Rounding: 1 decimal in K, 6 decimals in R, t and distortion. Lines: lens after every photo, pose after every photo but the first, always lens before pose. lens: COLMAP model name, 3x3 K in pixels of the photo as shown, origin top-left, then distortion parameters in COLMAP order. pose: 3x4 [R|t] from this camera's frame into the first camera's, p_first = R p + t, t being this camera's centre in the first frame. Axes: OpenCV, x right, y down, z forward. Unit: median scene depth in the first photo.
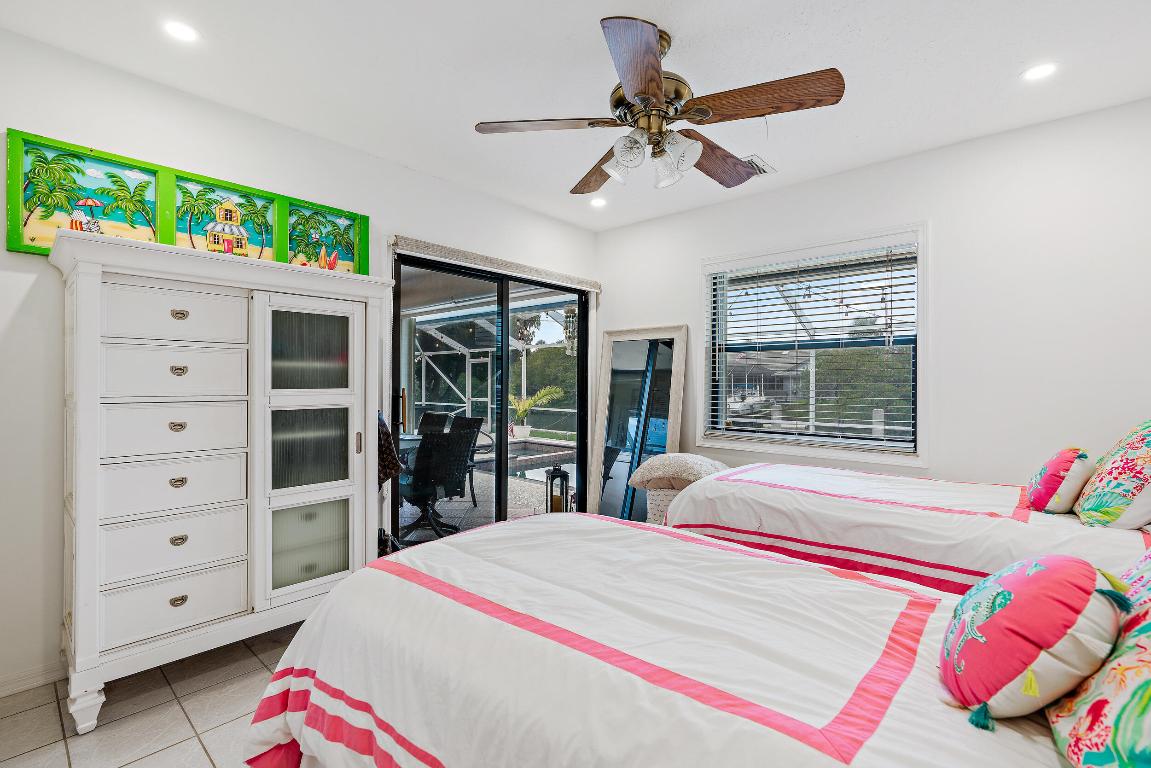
lens RADIAL K [[515.8, 0, 573.0], [0, 515.8, 381.8], [0, 0, 1]] dist [-0.016285, 0.006249]
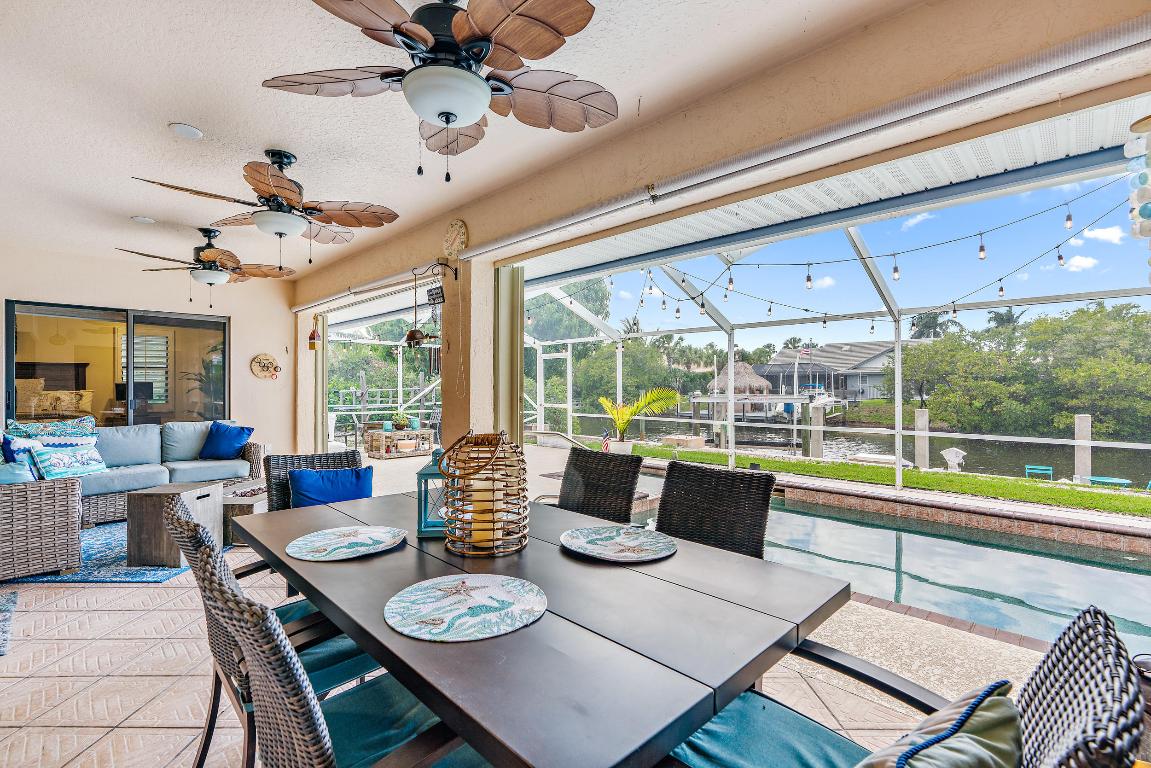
lens RADIAL K [[515.8, 0, 573.0], [0, 515.8, 381.8], [0, 0, 1]] dist [-0.016285, 0.006249]
pose [[0.998129, -0.005997, -0.060855, -0.105237], [0.005959, 0.999982, -0.000813, -0.000751], [0.060858, 0.000448, 0.998146, 0.218555]]
